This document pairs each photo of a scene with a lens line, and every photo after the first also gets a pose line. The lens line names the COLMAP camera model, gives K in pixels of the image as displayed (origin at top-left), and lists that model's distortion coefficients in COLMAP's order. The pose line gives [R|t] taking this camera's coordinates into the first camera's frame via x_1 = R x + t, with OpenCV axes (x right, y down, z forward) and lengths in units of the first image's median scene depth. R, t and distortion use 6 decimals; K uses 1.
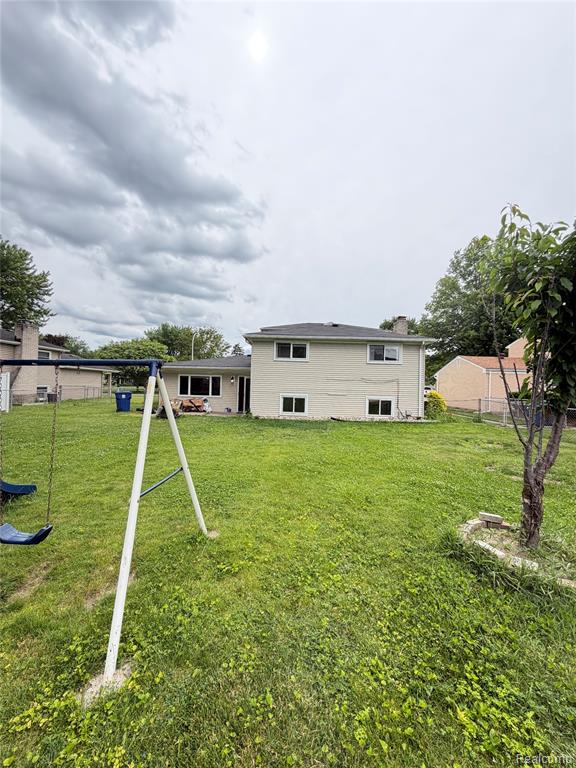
lens RADIAL K [[309.1, 0, 286.0], [0, 309.1, 385.4], [0, 0, 1]] dist [0.002766, -0.000236]
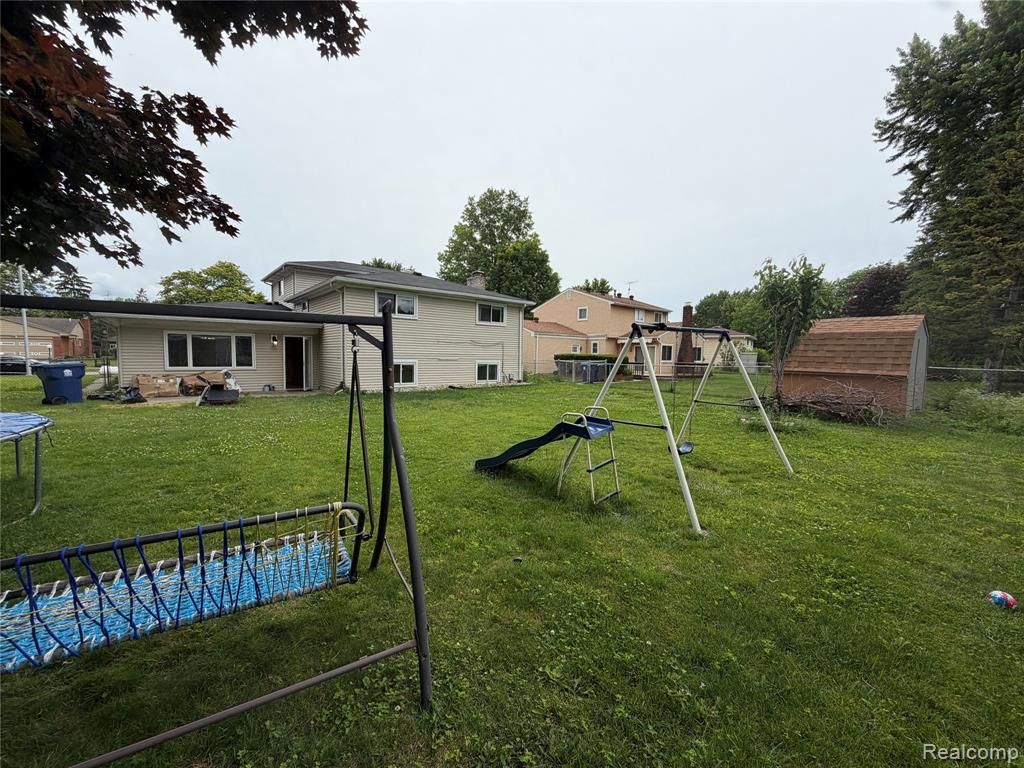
lens RADIAL K [[412.1, 0, 507.9], [0, 412.1, 380.4], [0, 0, 1]] dist [0.002766, -0.000236]
pose [[0.736742, -0.058239, 0.673661, -0.406157], [0.001906, 0.996459, 0.084061, -0.007321], [-0.676171, -0.060648, 0.734244, 0.026217]]
